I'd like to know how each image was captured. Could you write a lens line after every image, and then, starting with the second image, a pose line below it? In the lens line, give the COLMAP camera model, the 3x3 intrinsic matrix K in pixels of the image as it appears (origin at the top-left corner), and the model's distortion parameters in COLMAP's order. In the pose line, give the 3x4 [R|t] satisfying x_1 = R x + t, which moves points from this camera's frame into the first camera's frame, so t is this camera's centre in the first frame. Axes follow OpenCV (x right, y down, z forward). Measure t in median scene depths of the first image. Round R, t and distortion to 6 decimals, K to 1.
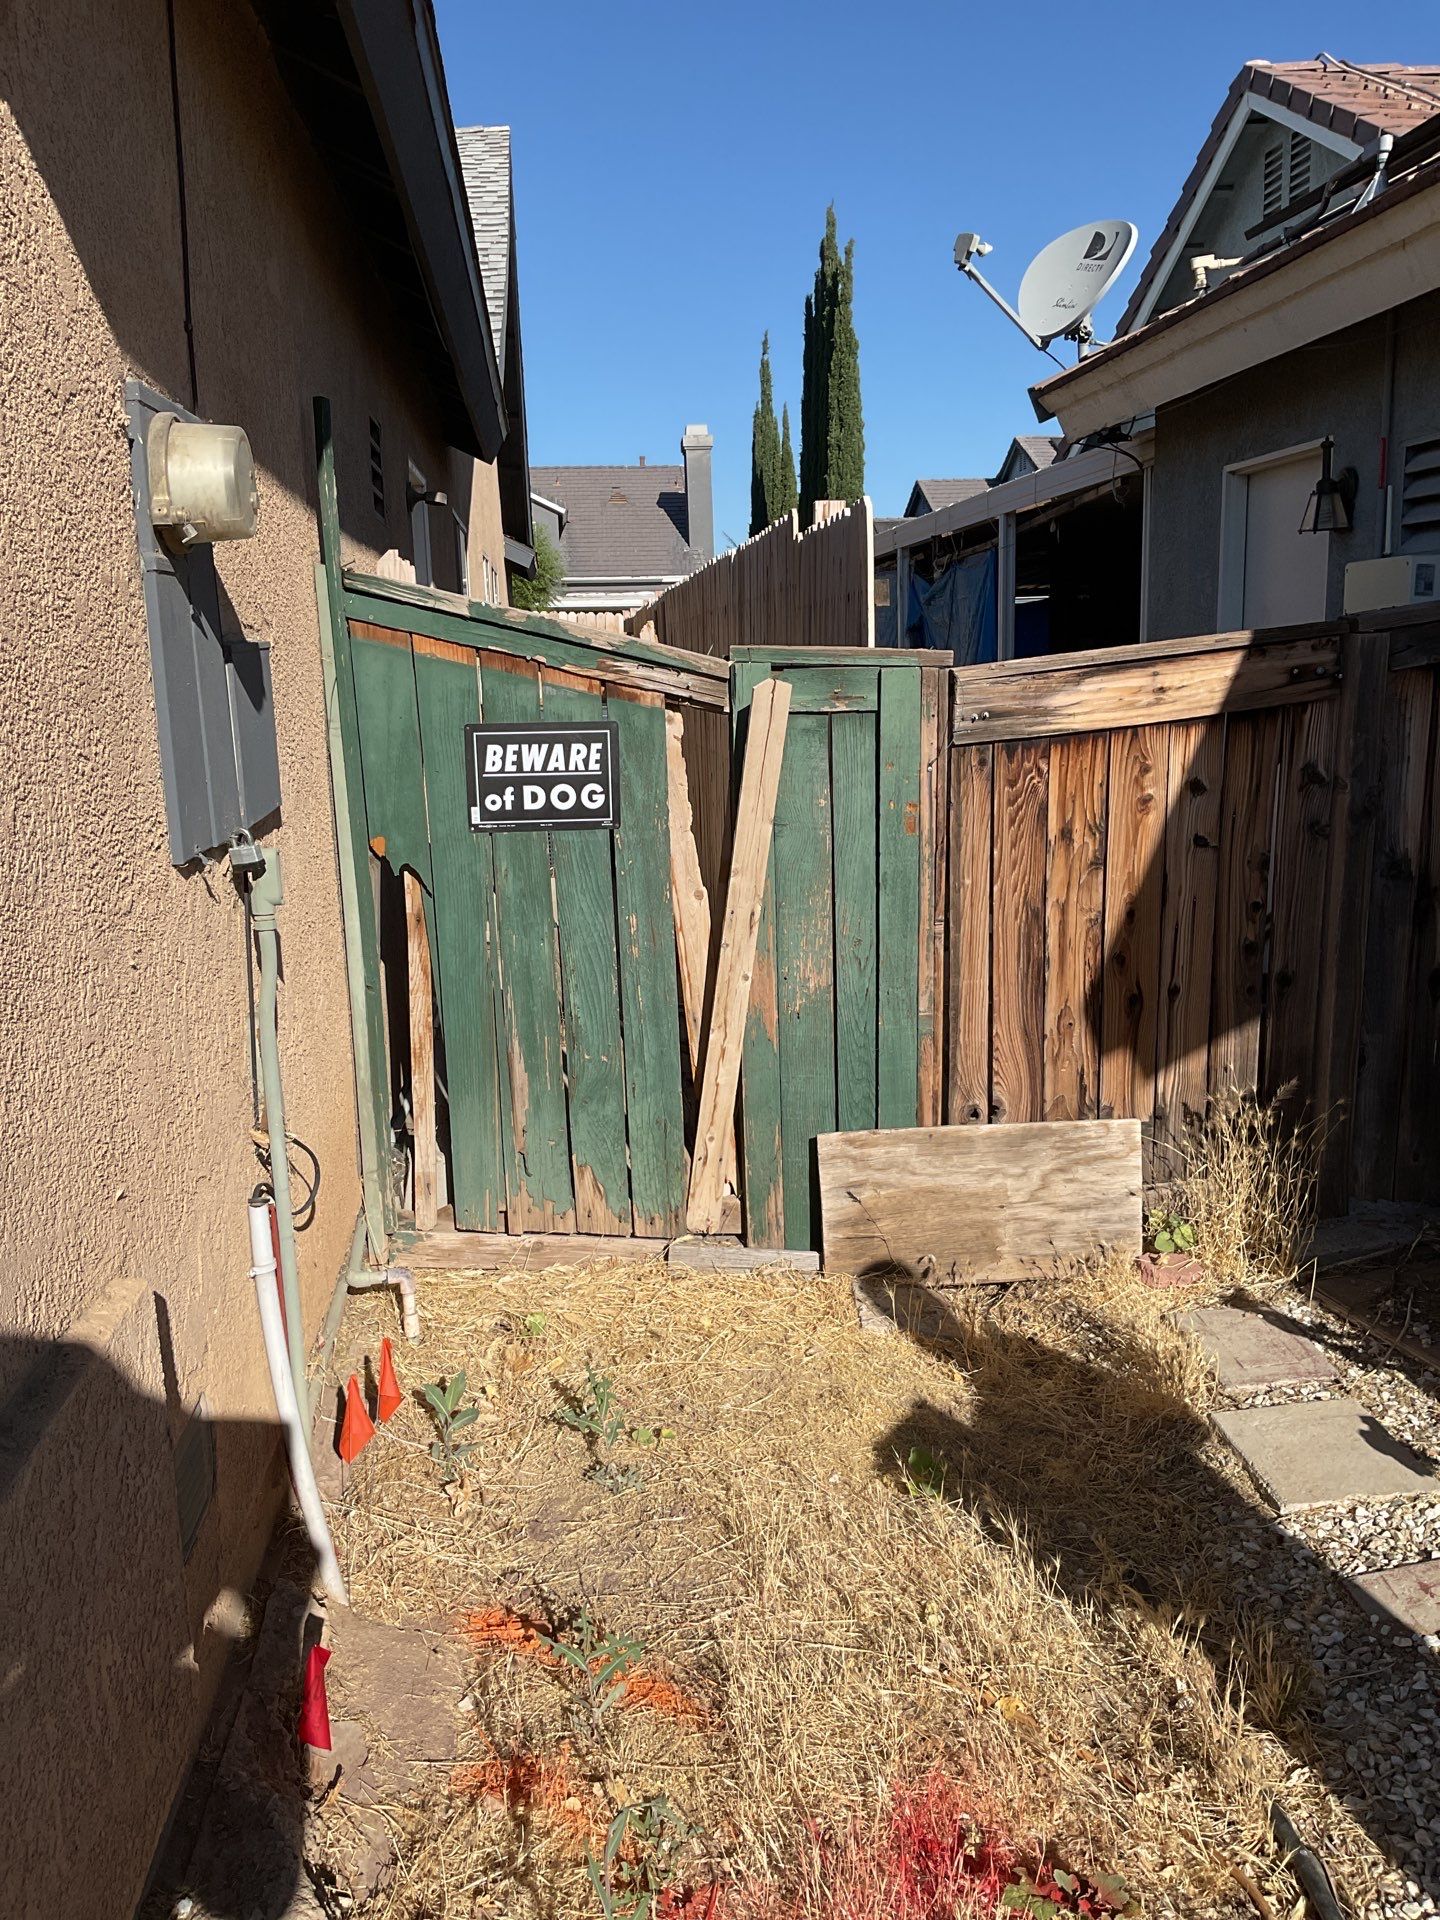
lens RADIAL K [[1601.1, 0, 720.0], [0, 1601.1, 960.0], [0, 0, 1]] dist [0.091613, -0.207603]
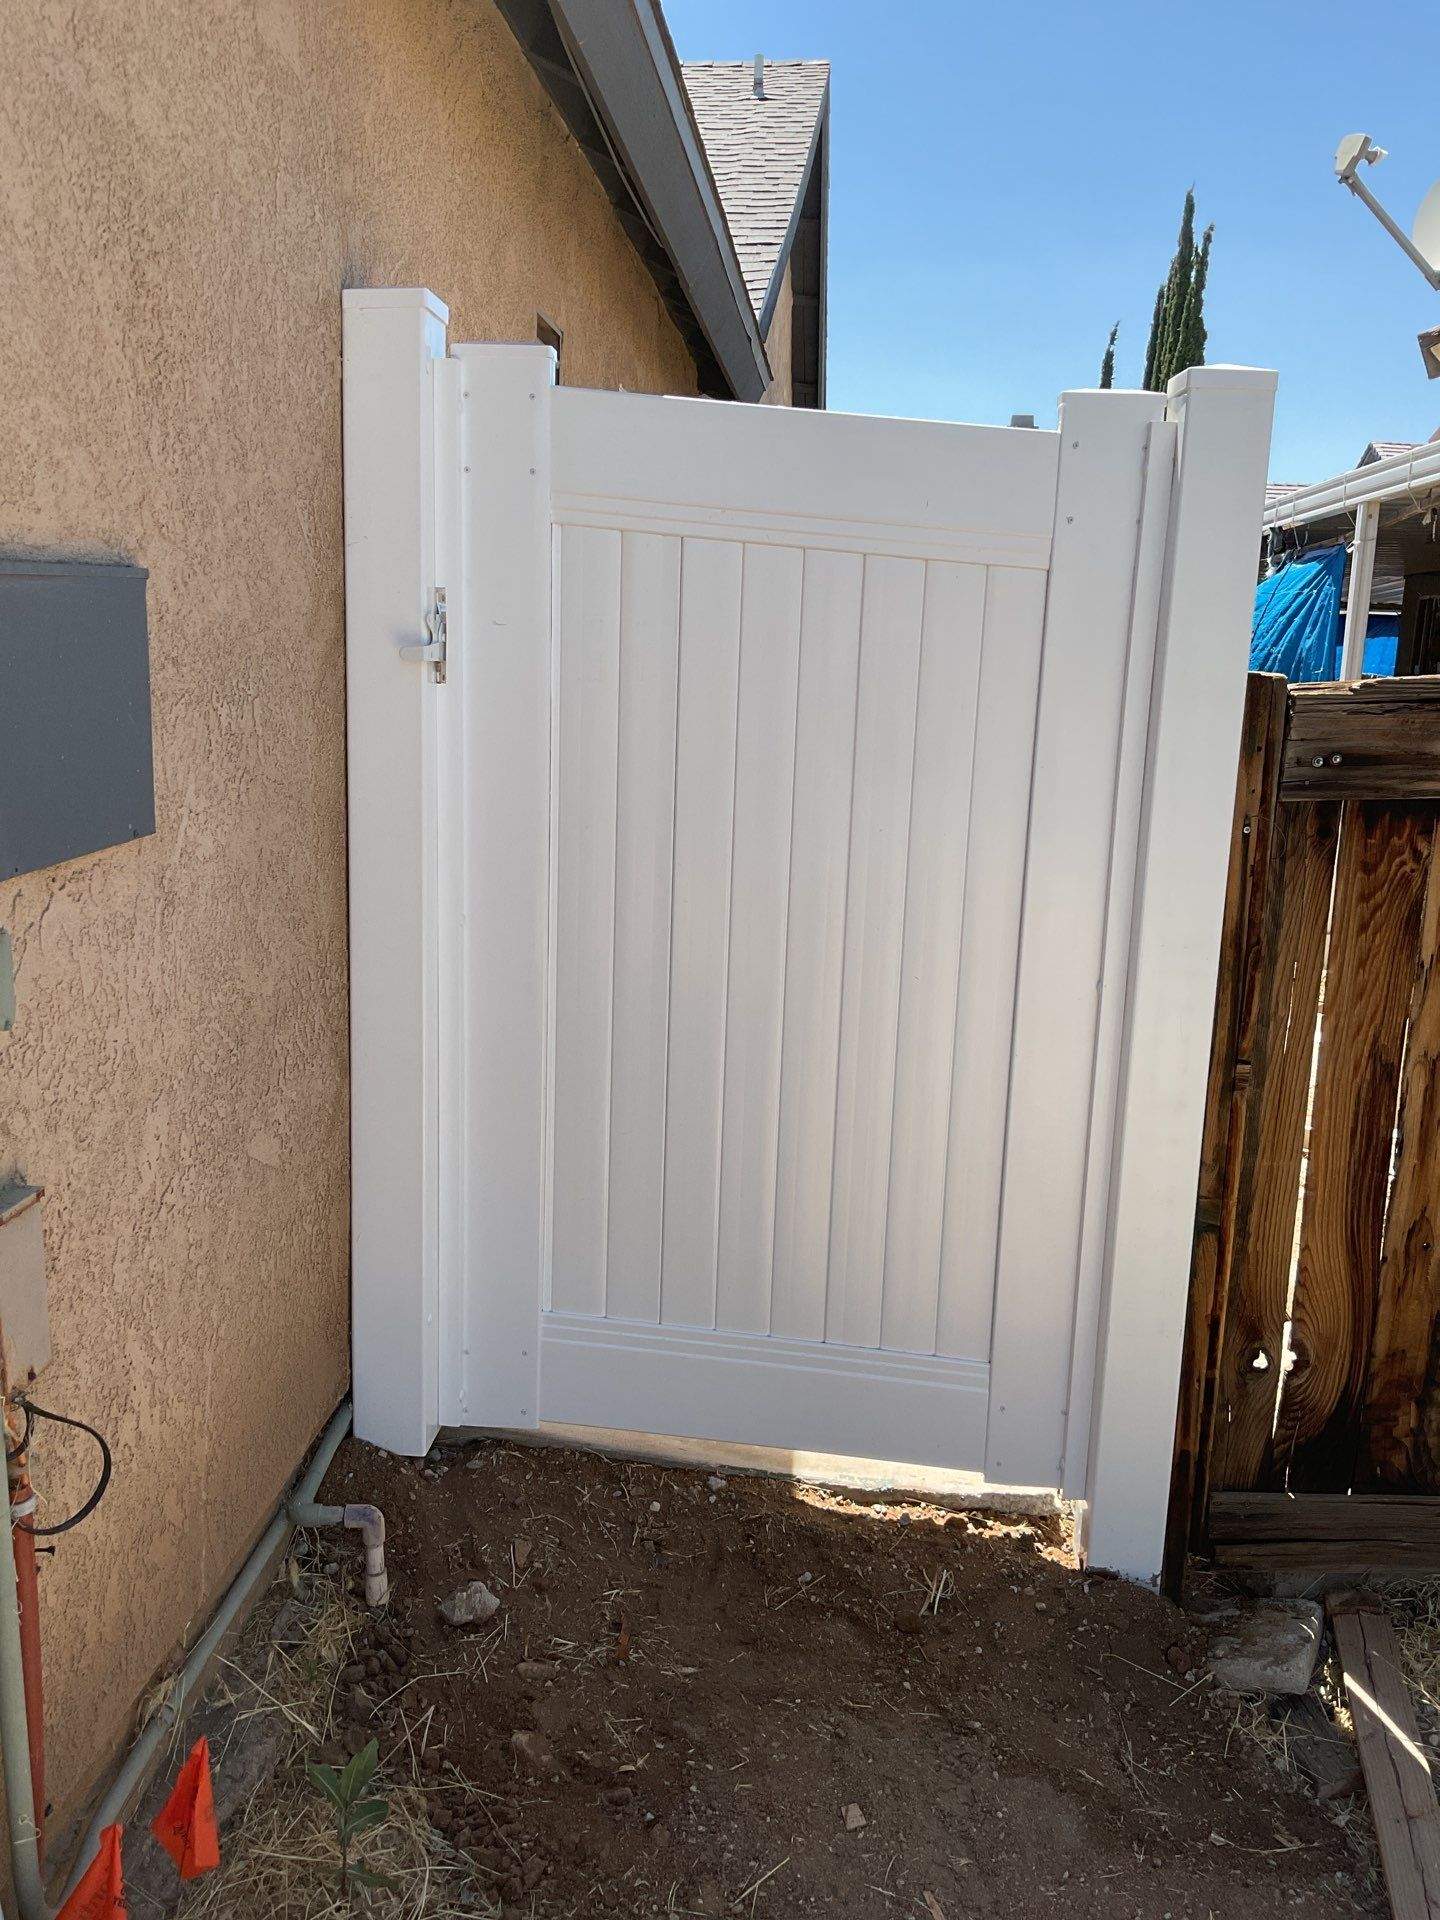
lens RADIAL K [[1601.1, 0, 720.0], [0, 1601.1, 960.0], [0, 0, 1]] dist [0.091613, -0.207603]
pose [[0.980490, 0.092339, -0.173530, 0.041829], [-0.091657, 0.995719, 0.011955, -0.055685], [0.173891, 0.004184, 0.984756, 0.310656]]
